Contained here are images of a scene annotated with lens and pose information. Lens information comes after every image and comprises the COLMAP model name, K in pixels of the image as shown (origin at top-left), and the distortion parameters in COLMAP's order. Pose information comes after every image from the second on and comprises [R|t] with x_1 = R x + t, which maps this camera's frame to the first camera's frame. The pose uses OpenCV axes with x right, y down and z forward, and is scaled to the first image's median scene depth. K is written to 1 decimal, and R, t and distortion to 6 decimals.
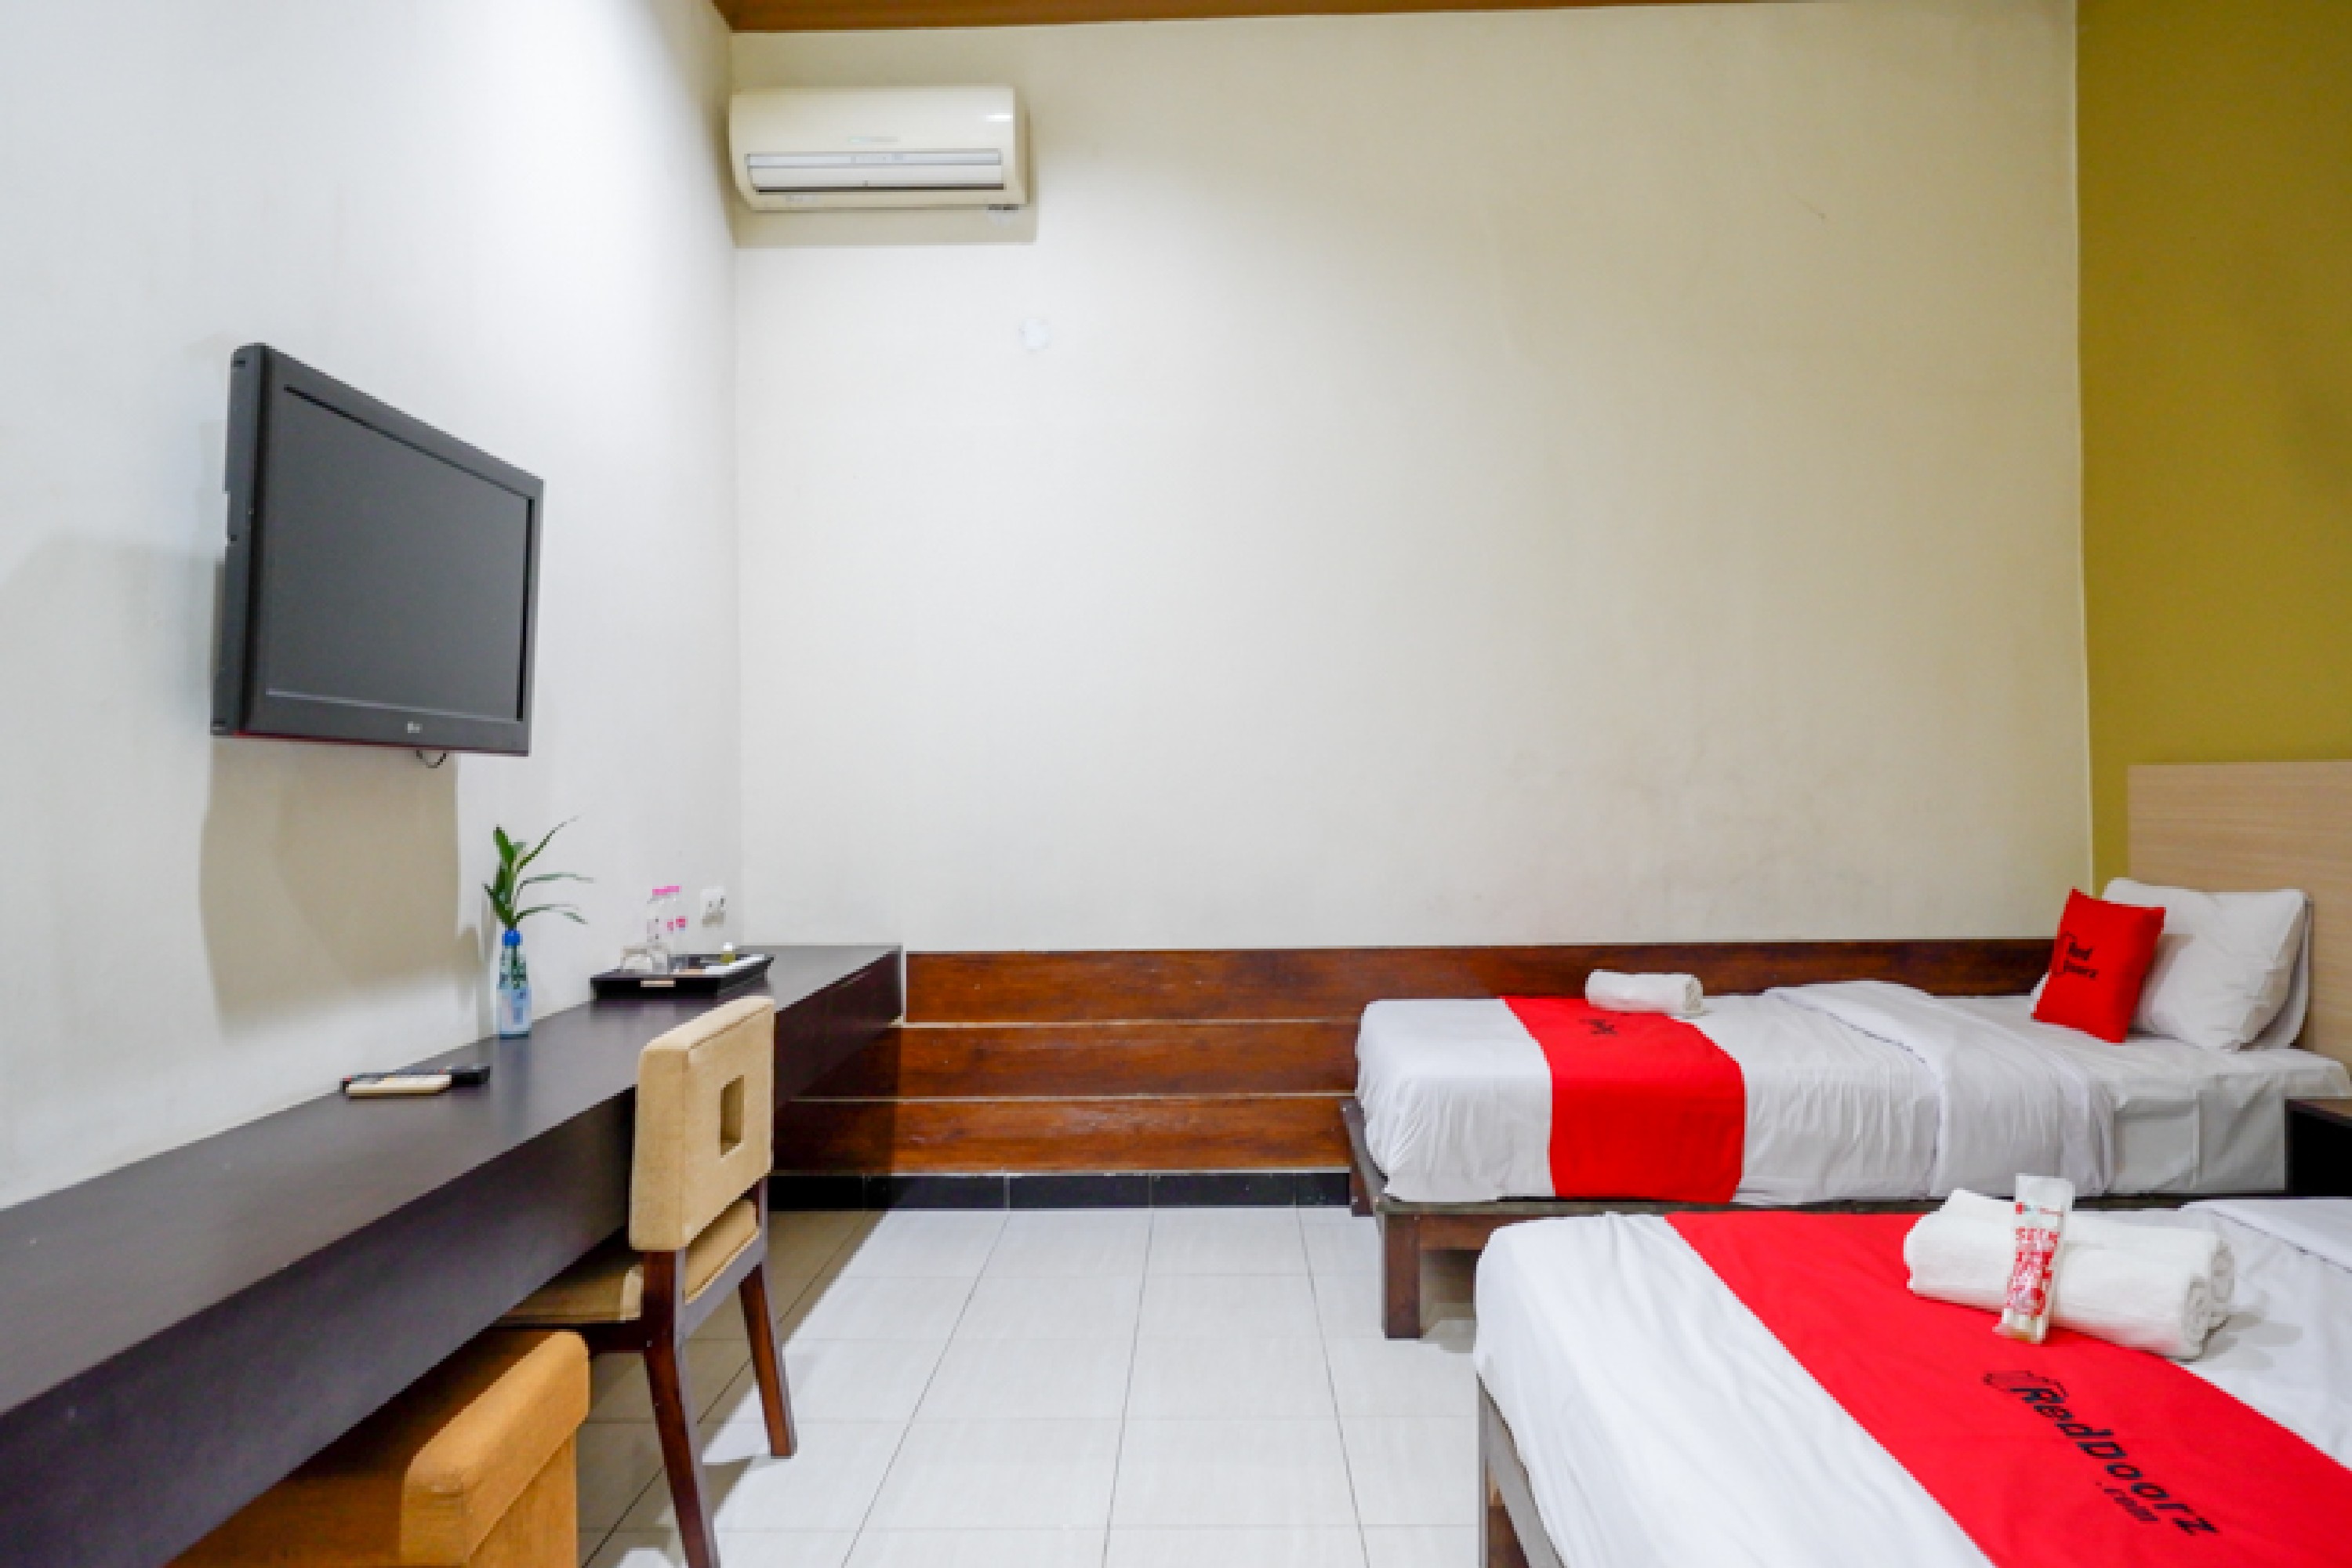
lens RADIAL K [[1474.7, 0, 1175.6], [0, 1474.7, 788.0], [0, 0, 1]] dist [-0.000686, -0.001932]
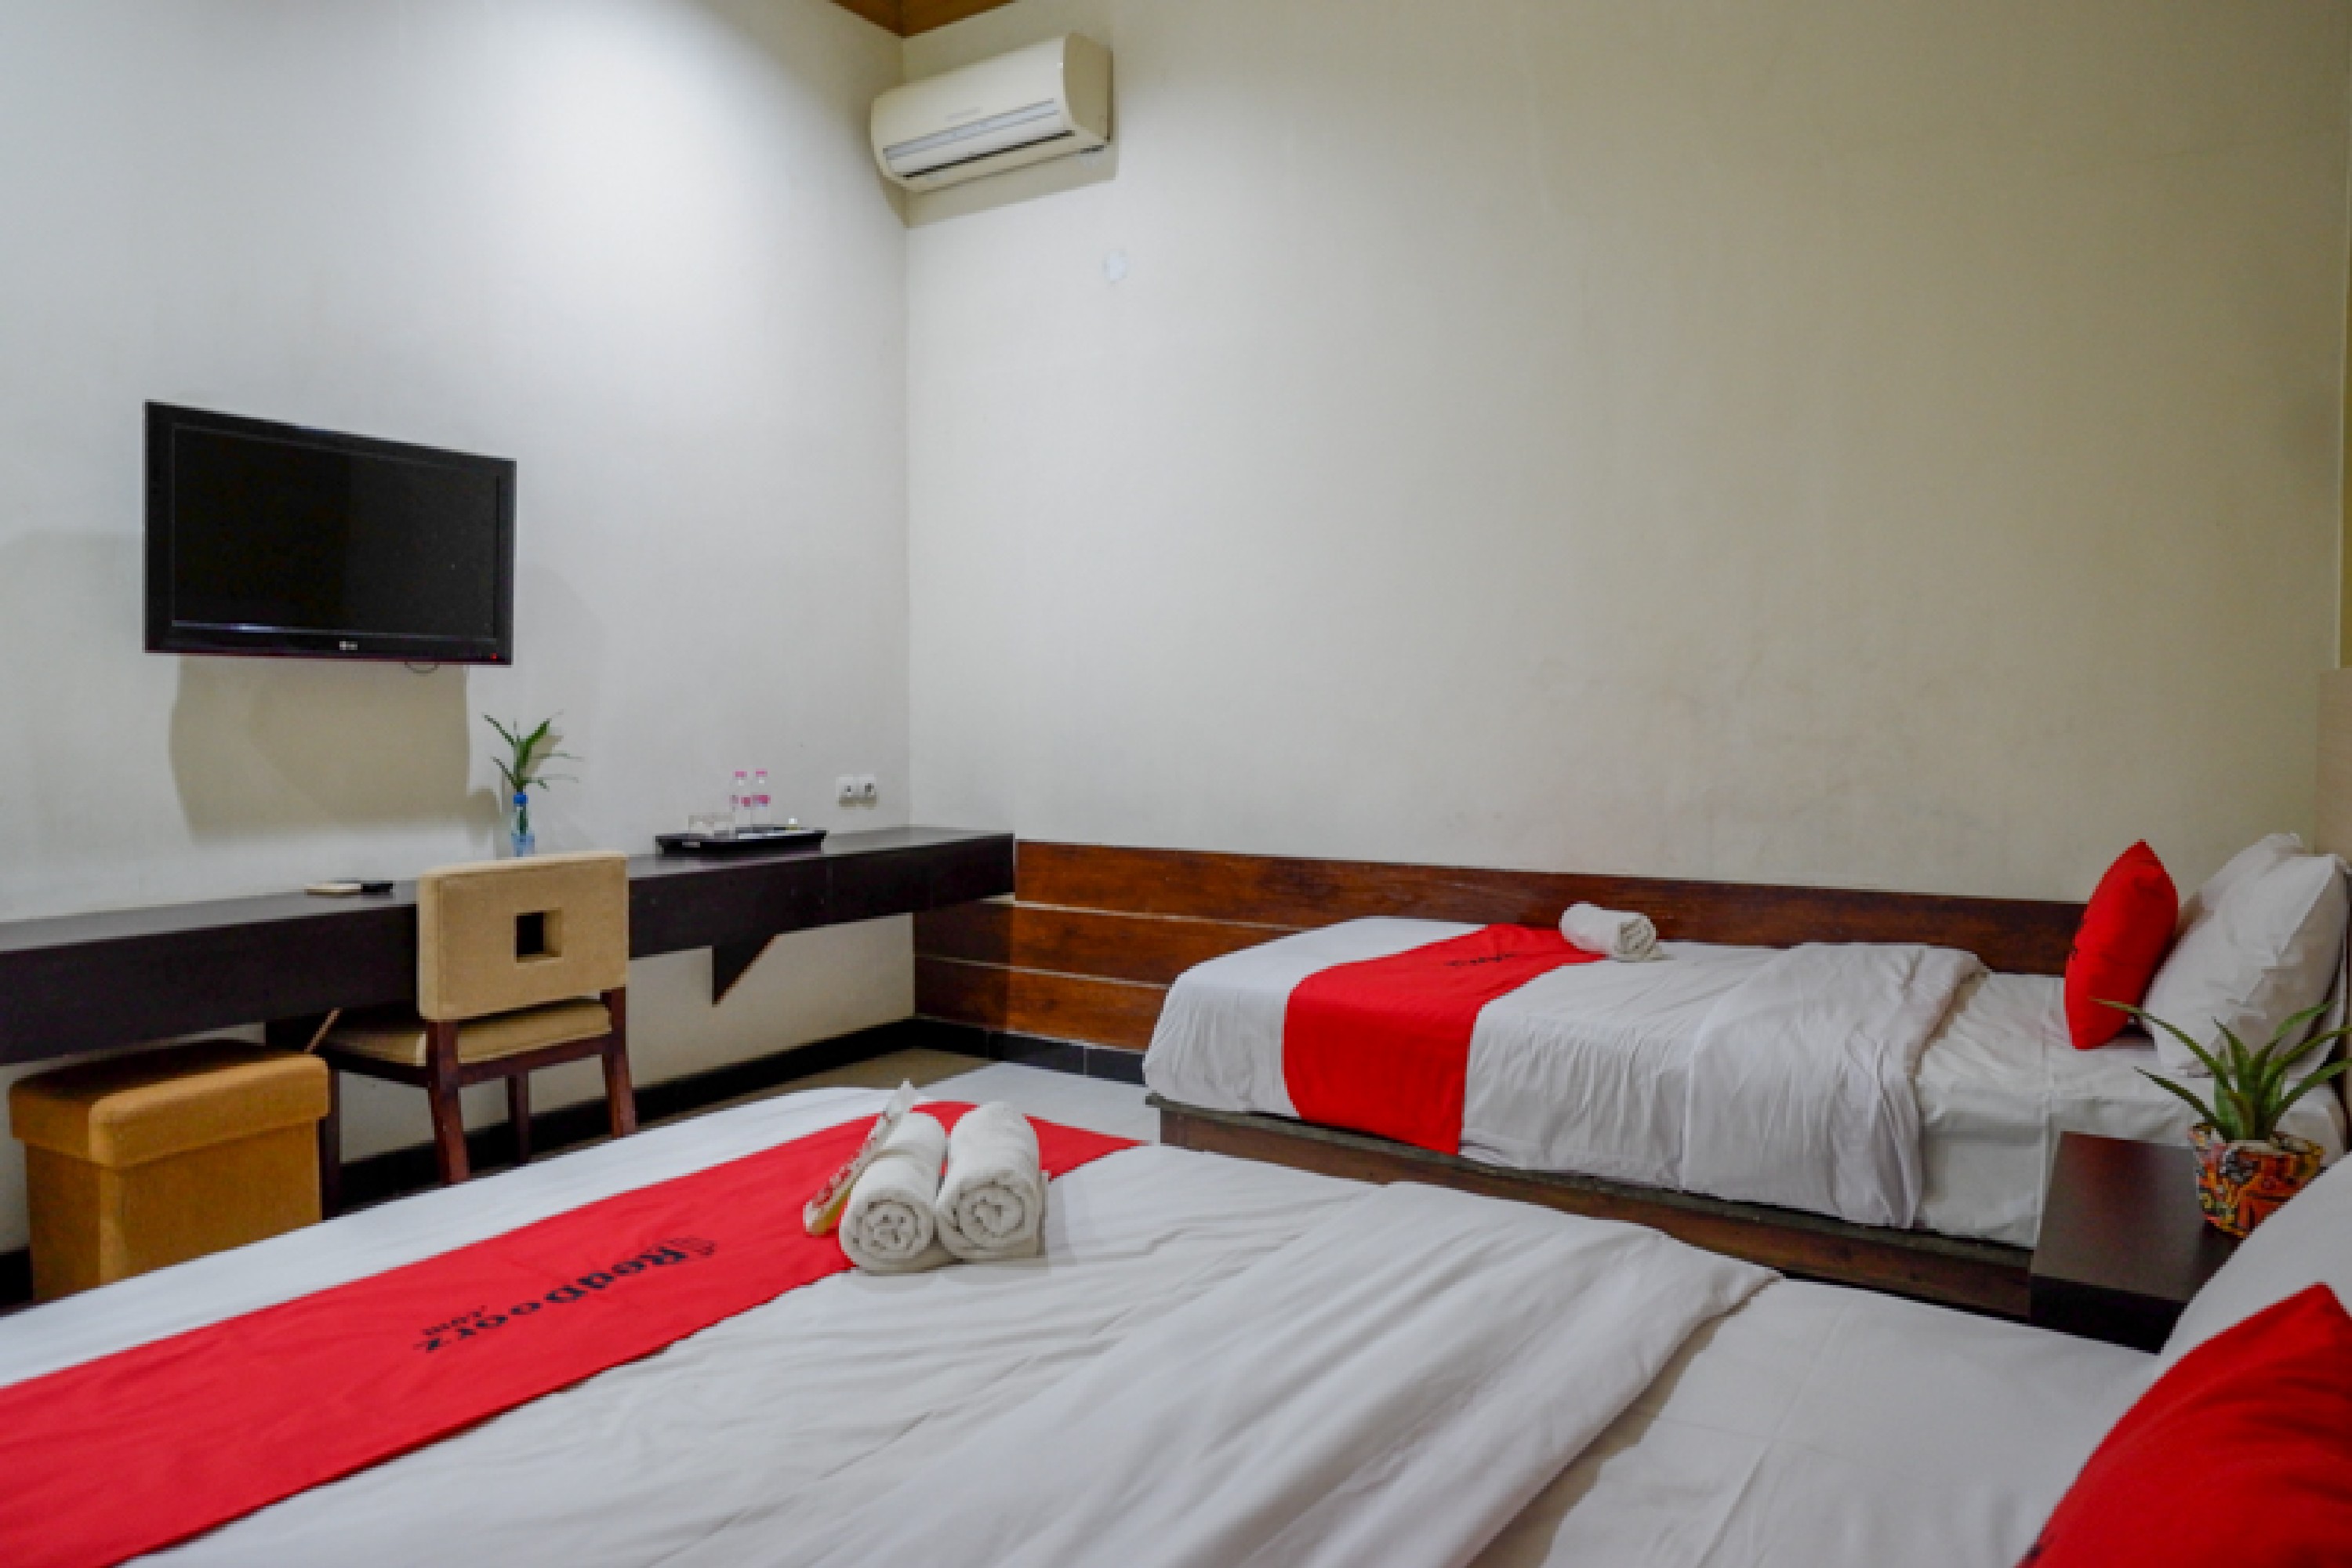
lens RADIAL K [[1474.7, 0, 1160.7], [0, 1474.7, 776.3], [0, 0, 1]] dist [-0.000686, -0.001932]
pose [[0.843843, 0.036589, -0.535342, 0.693638], [-0.008969, 0.998495, 0.054108, 0.001297], [0.536516, -0.040857, 0.842901, 0.146202]]
